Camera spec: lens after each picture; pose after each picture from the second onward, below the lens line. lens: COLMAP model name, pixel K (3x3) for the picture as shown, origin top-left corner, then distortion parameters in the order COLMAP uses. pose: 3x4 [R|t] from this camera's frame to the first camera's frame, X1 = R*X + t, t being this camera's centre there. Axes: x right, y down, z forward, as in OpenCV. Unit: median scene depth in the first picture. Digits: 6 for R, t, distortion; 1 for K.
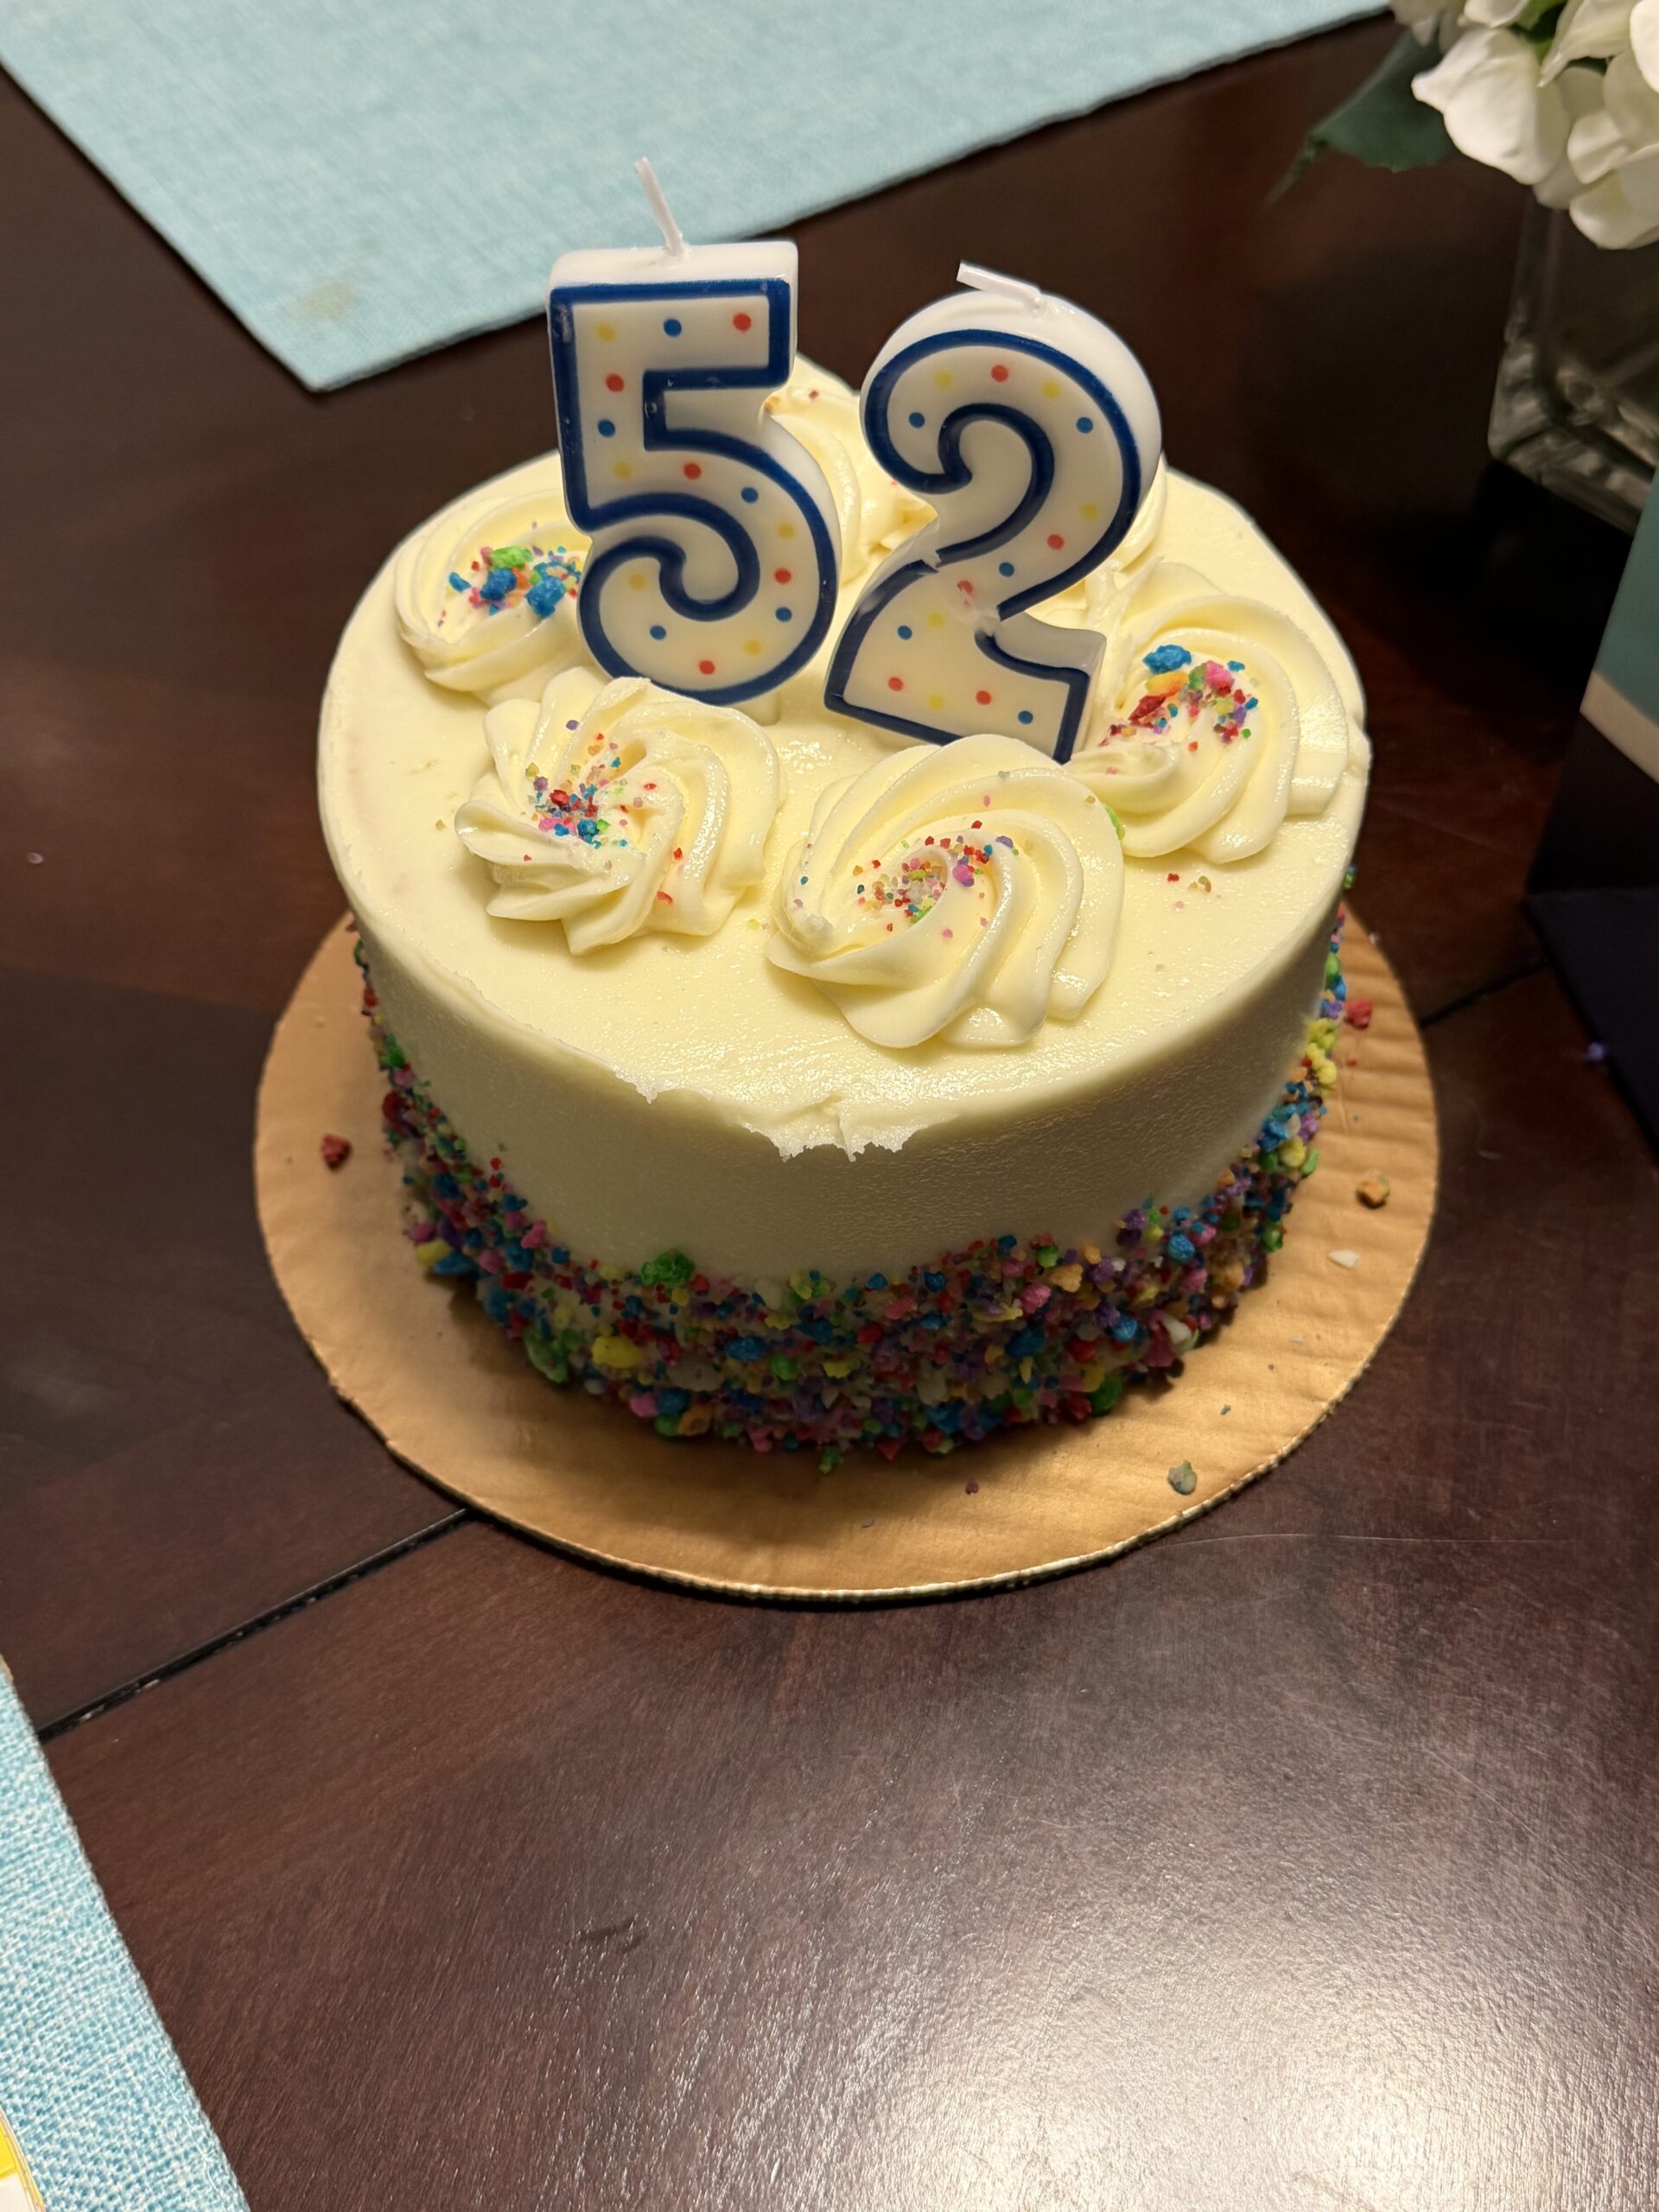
lens RADIAL K [[2237.5, 0, 831.2], [0, 2237.5, 1107.9], [0, 0, 1]] dist [0.002488, 0.000000]
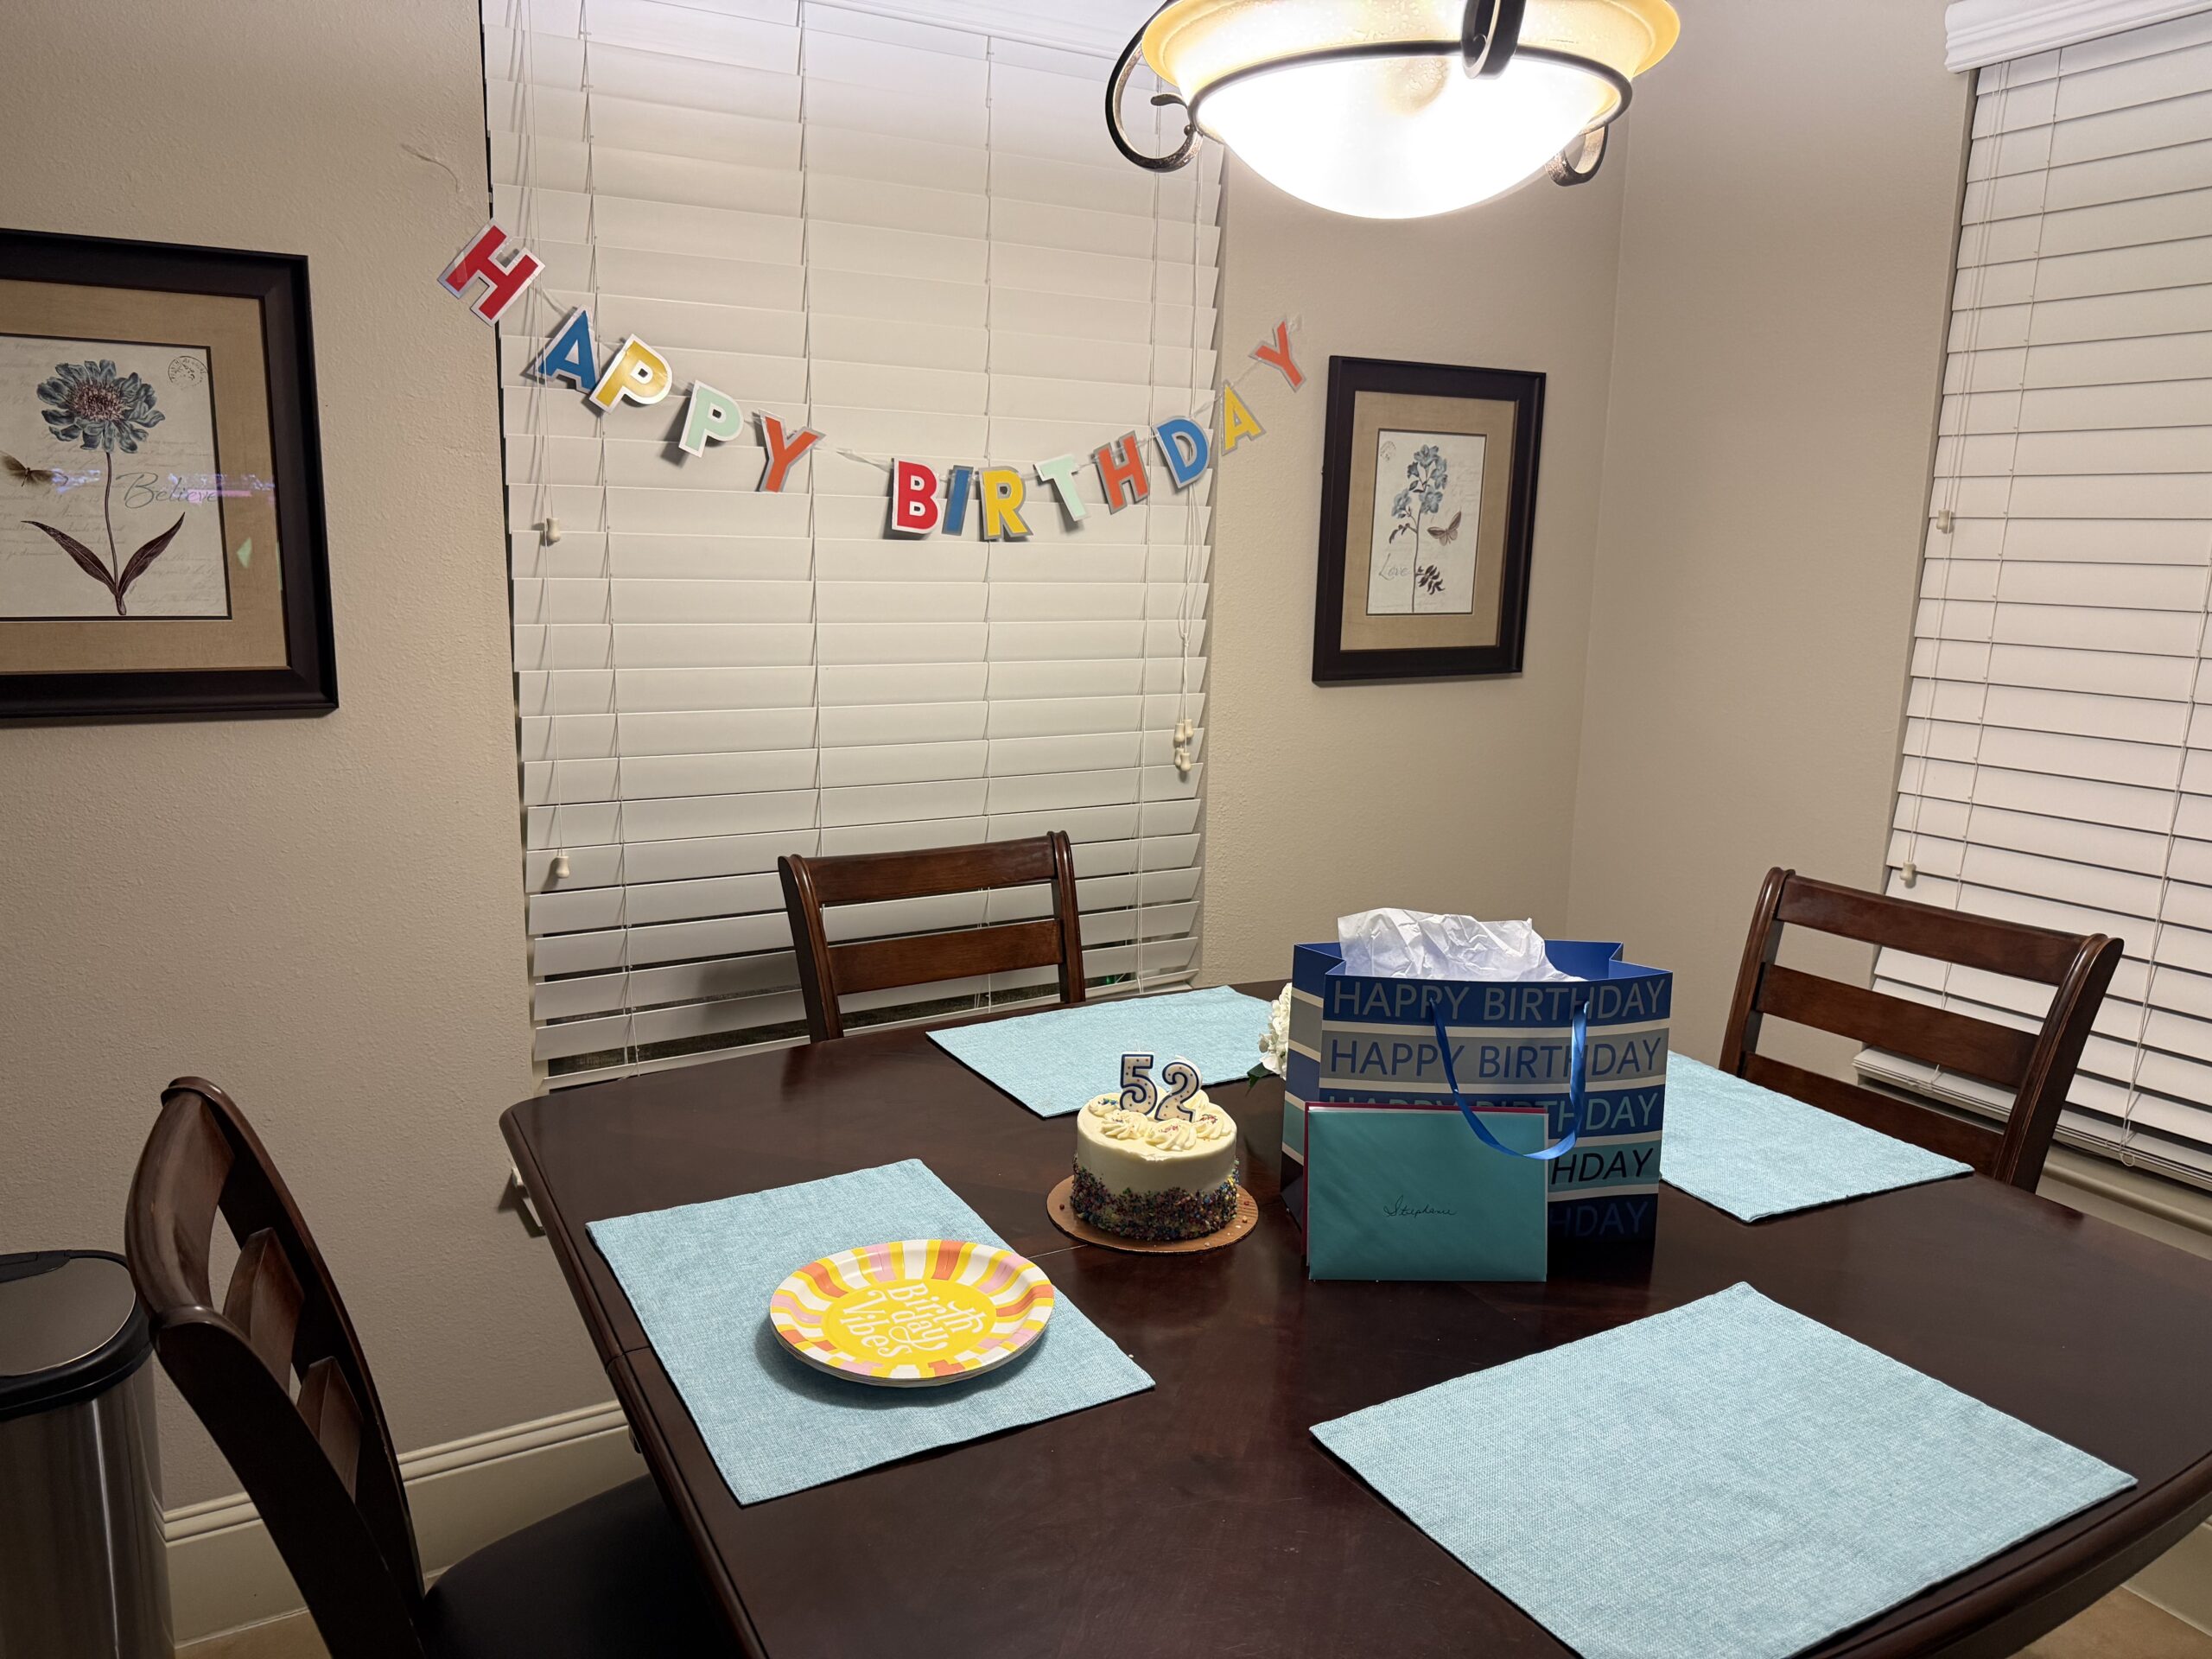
lens RADIAL K [[1589.8, 0, 1108.5], [0, 1589.8, 827.2], [0, 0, 1]] dist [0.017188, -0.022129]
pose [[0.998053, 0.053344, -0.032331, -0.034100], [-0.061648, 0.764592, -0.641559, 2.329564], [-0.009503, 0.642303, 0.766392, -3.371440]]
